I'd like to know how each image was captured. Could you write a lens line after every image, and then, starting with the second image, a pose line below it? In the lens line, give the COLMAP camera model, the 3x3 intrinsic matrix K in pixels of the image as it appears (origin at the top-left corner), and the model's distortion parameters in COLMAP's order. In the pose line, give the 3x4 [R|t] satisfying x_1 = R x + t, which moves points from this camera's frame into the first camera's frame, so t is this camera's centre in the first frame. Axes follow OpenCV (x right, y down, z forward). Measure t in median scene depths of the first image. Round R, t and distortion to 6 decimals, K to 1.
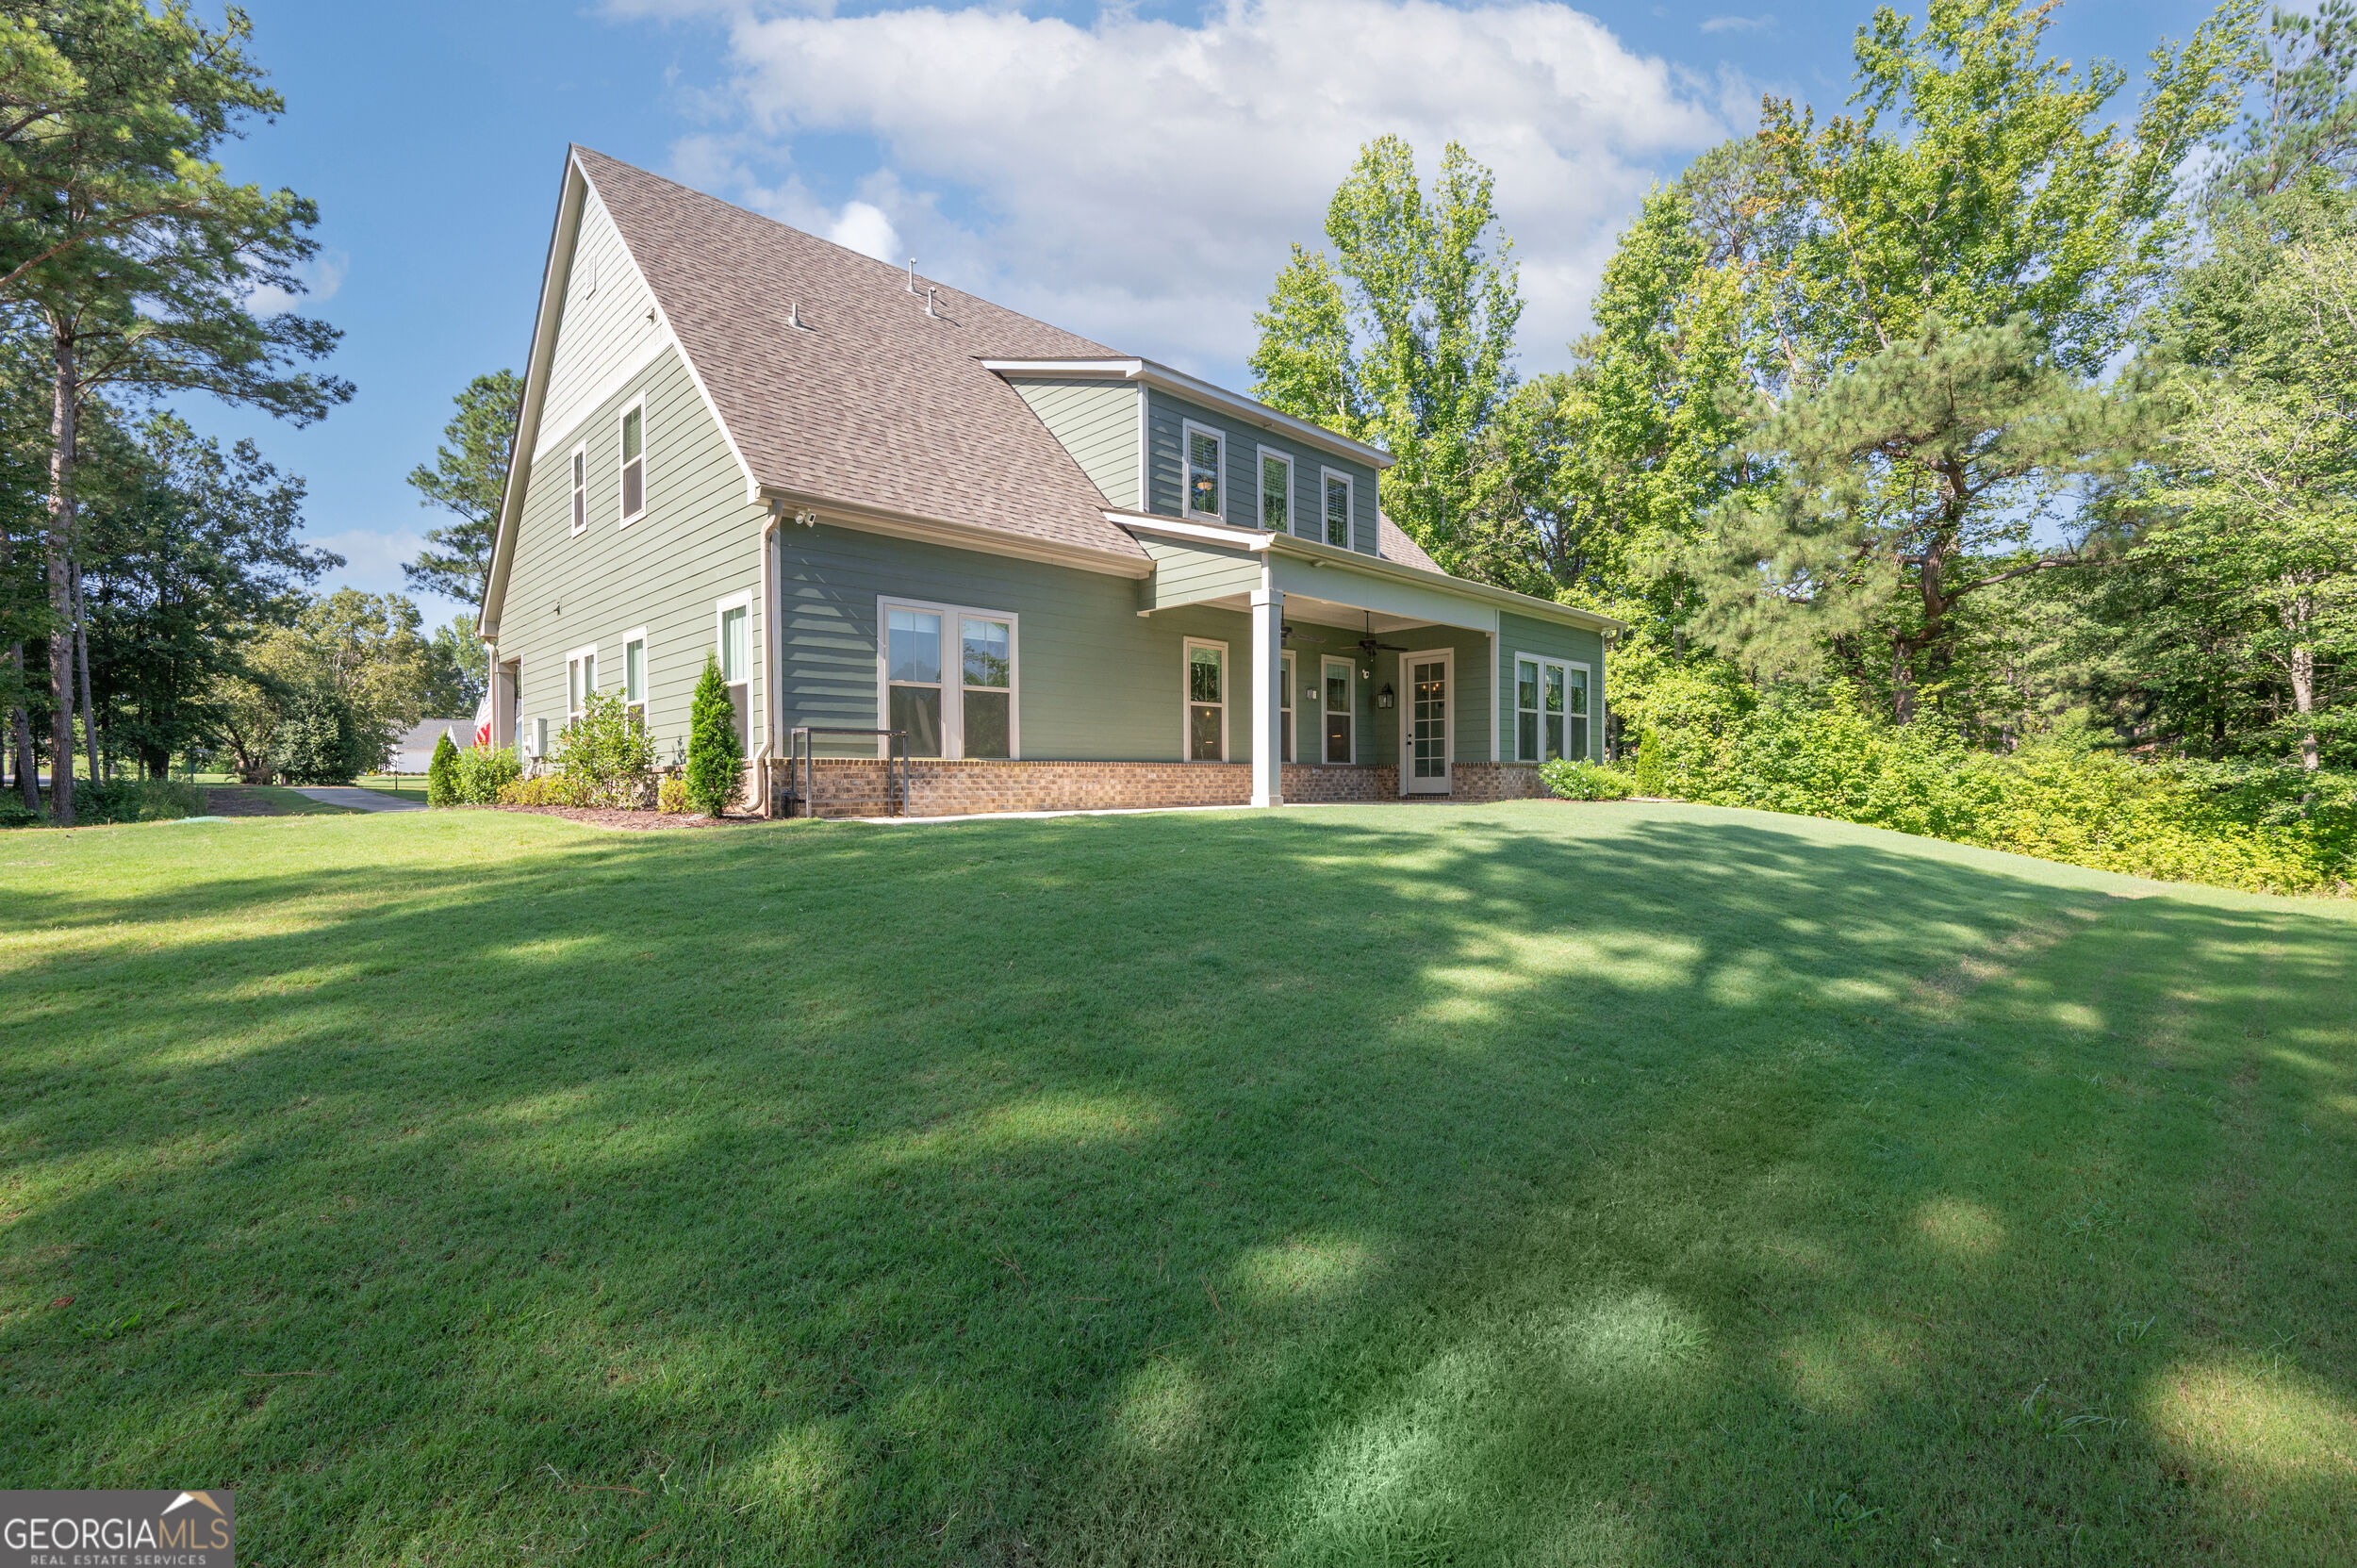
lens RADIAL K [[1055.7, 0, 1176.4], [0, 1055.7, 796.7], [0, 0, 1]] dist [-0.001739, 0.000076]
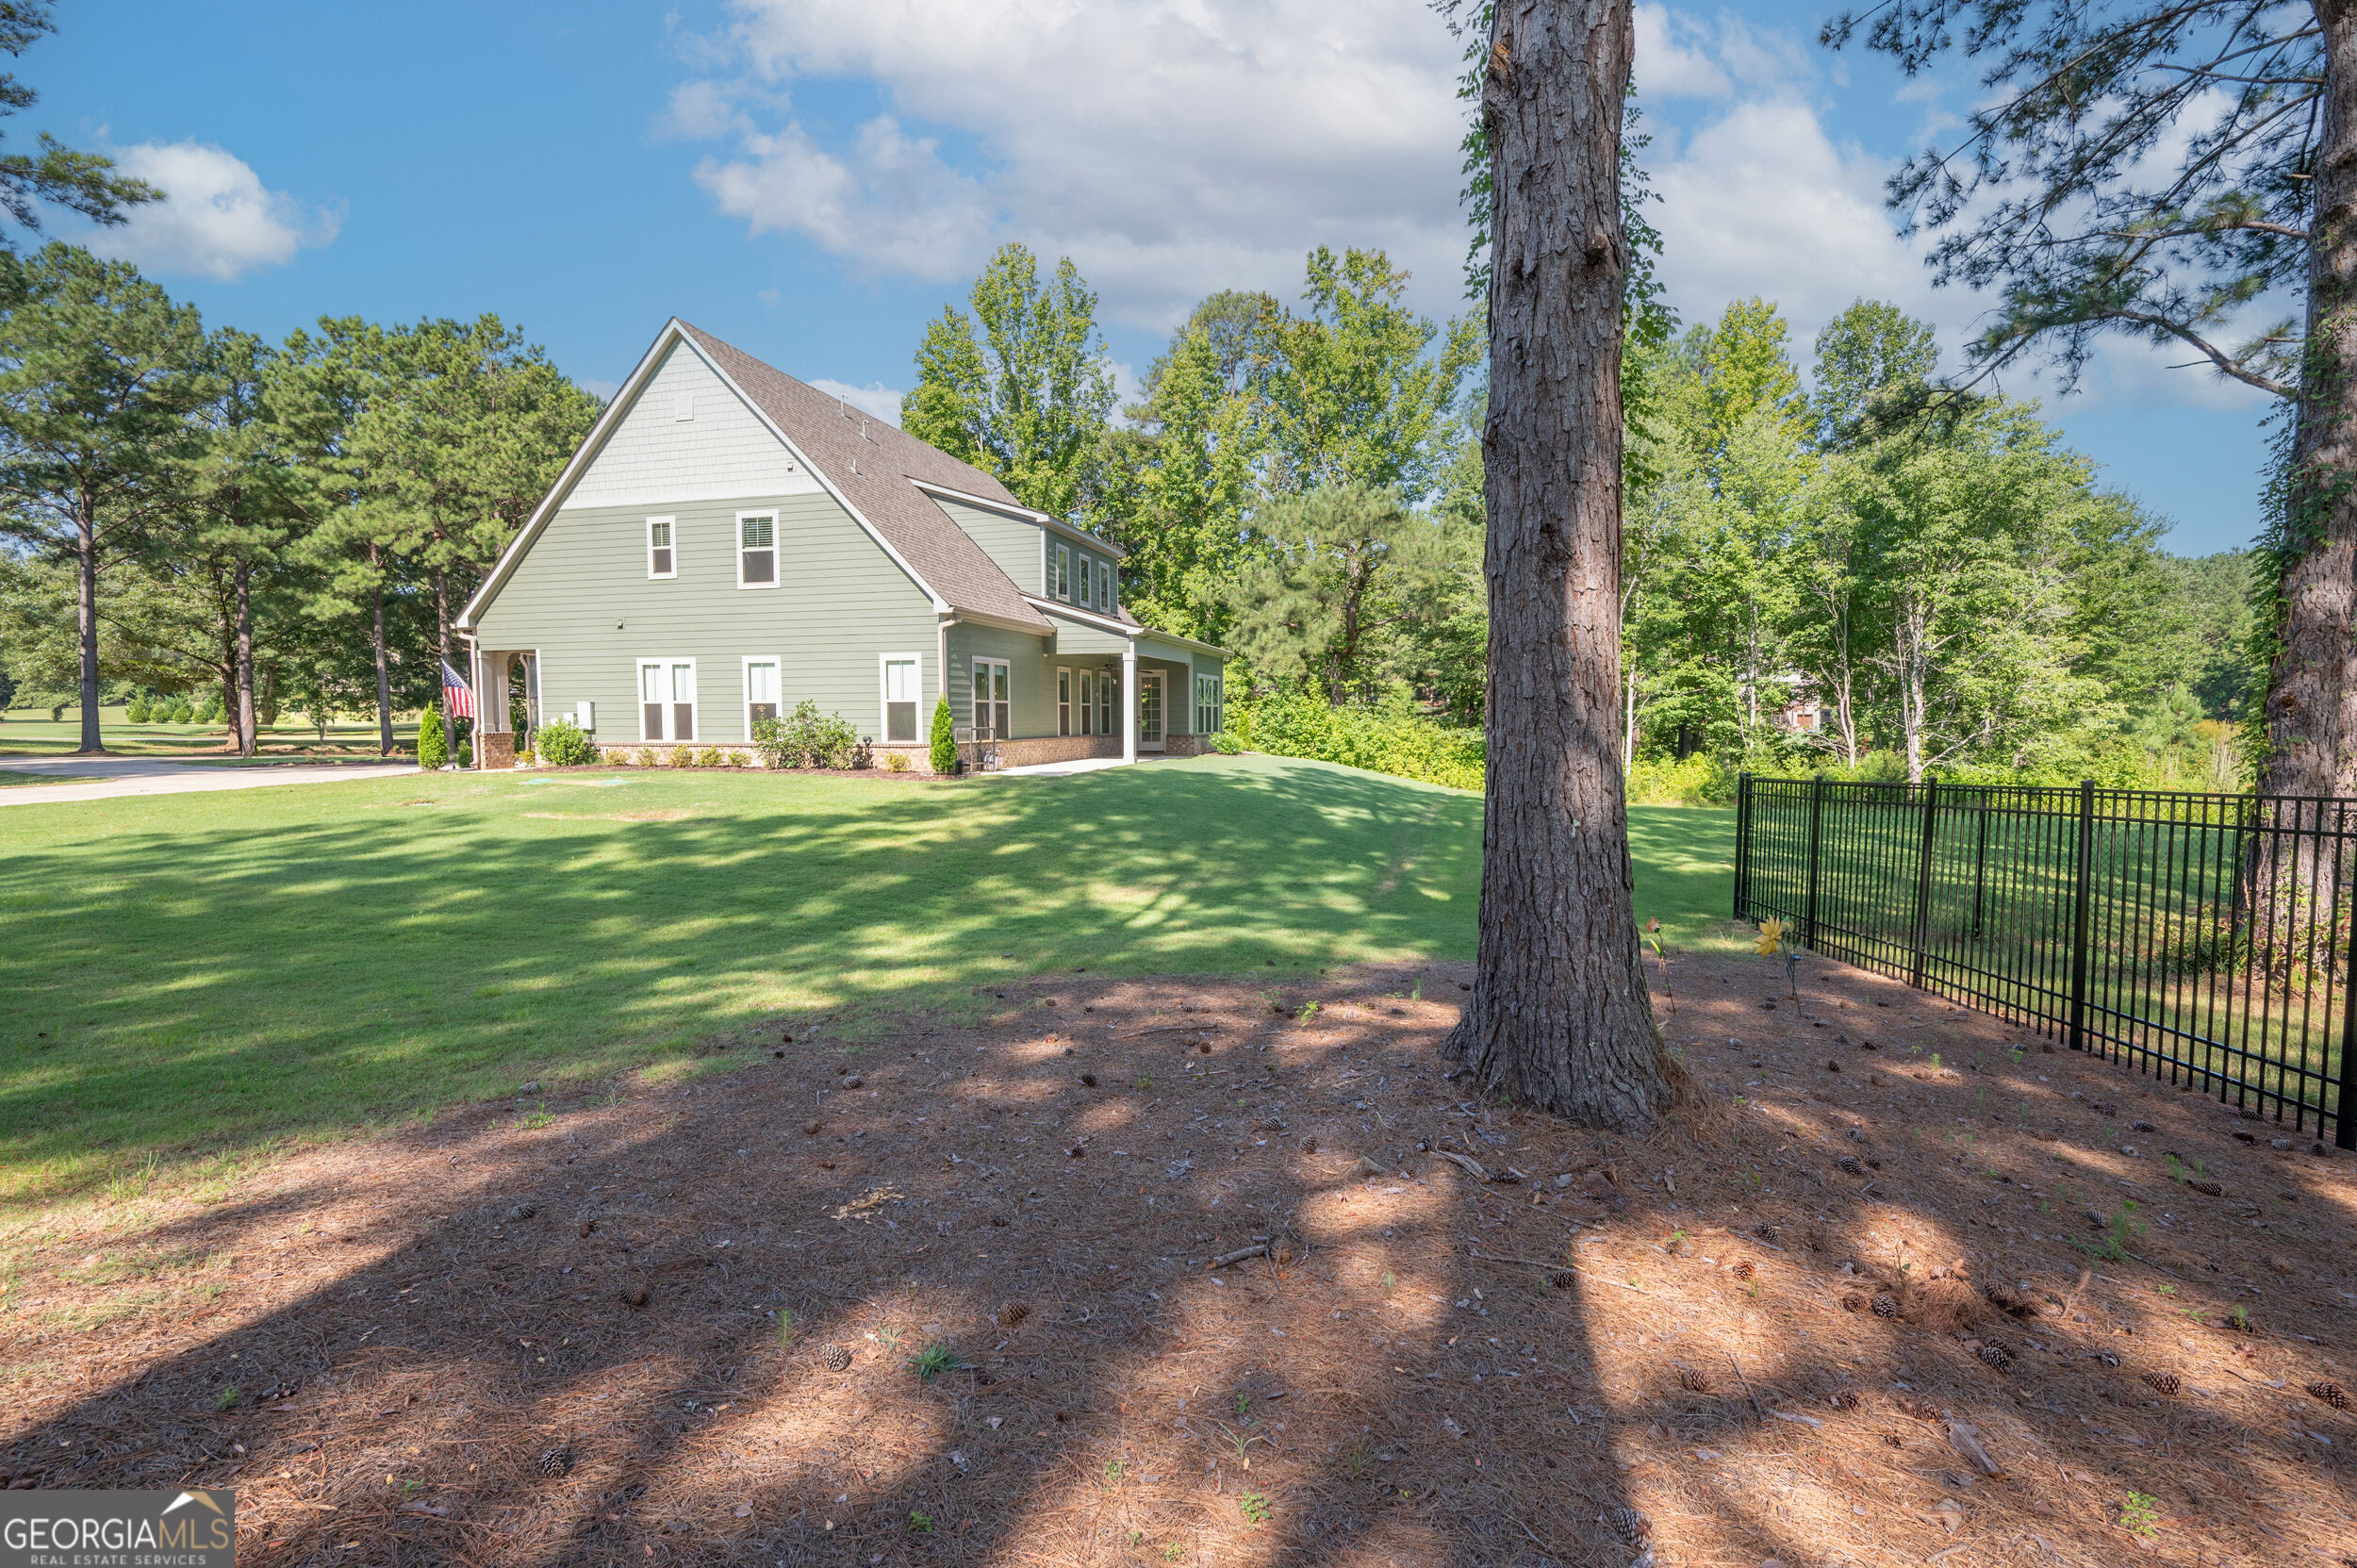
lens RADIAL K [[1078.0, 0, 1178.5], [0, 1078.0, 784.0], [0, 0, 1]] dist [0.000050, 0.000022]
pose [[0.863116, -0.023284, 0.504468, -0.477677], [-0.003308, 0.998654, 0.051754, -0.031010], [-0.504994, -0.046339, 0.861878, -0.439087]]
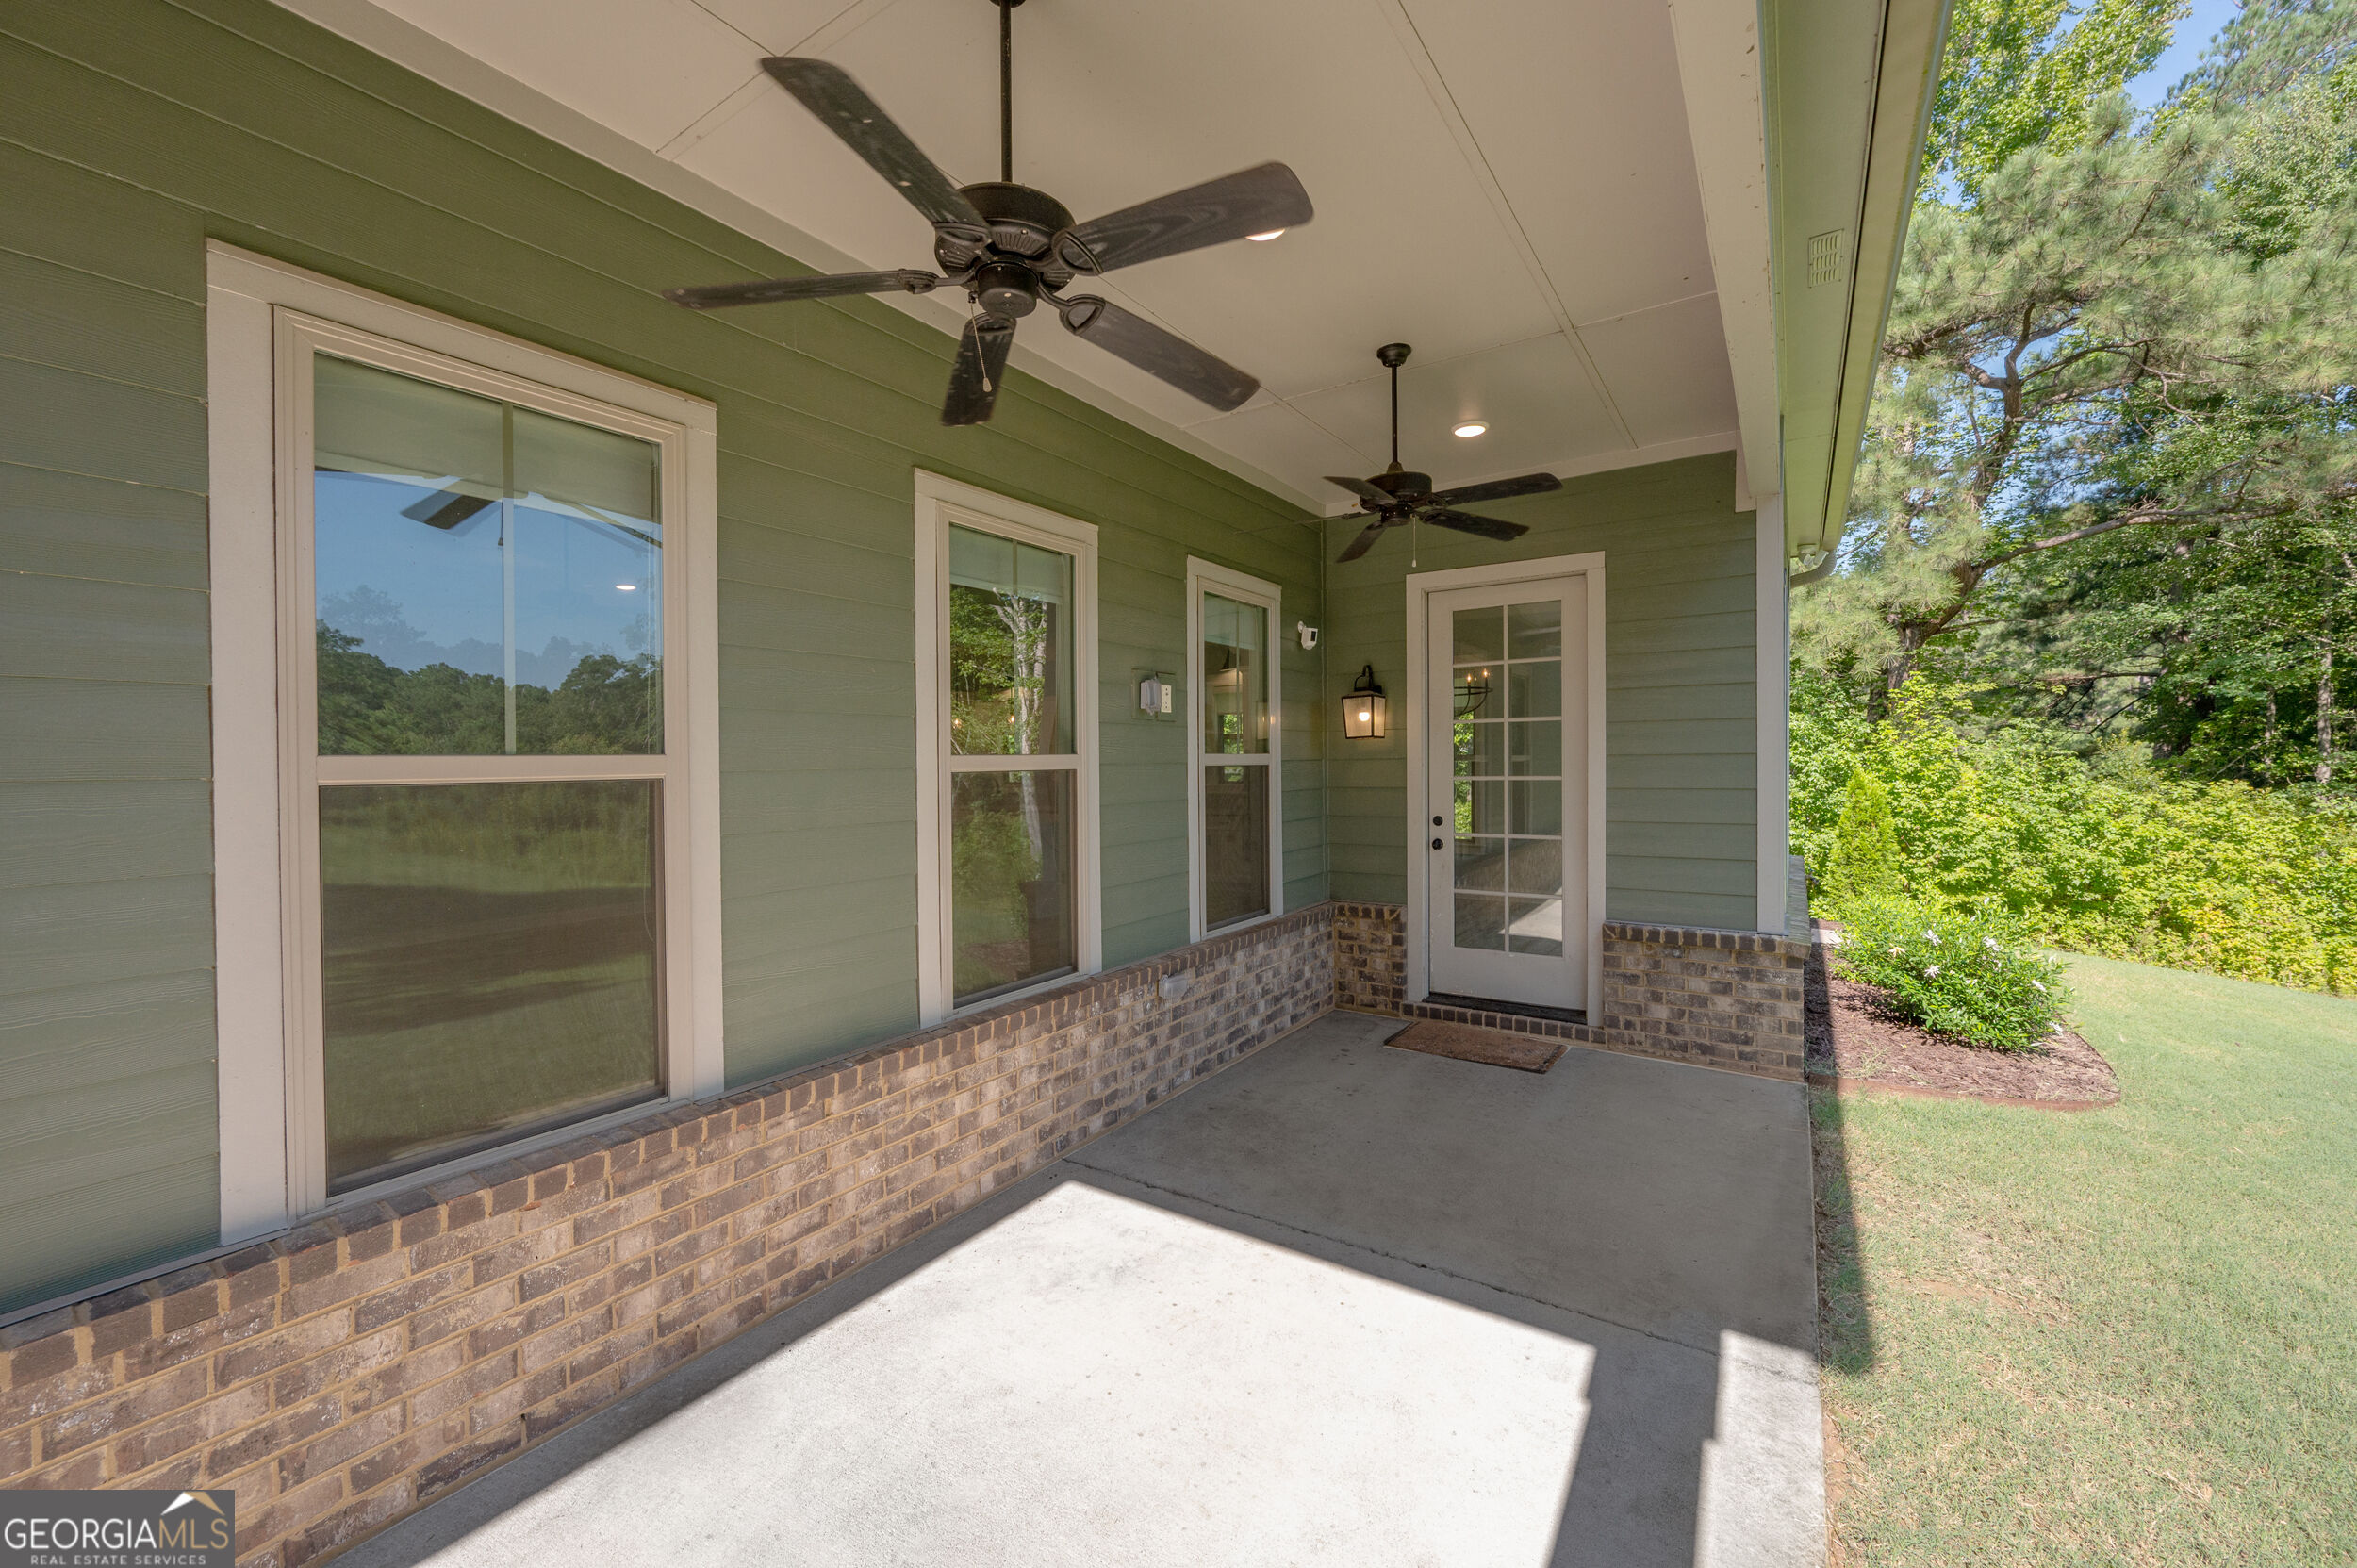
lens RADIAL K [[913.0, 0, 1187.9], [0, 913.0, 767.4], [0, 0, 1]] dist [-0.001269, -0.000108]
pose [[0.977524, -0.002500, 0.210811, 0.062611], [0.002231, 0.999996, 0.001511, -0.057330], [-0.210814, -0.001006, 0.977526, 0.555896]]
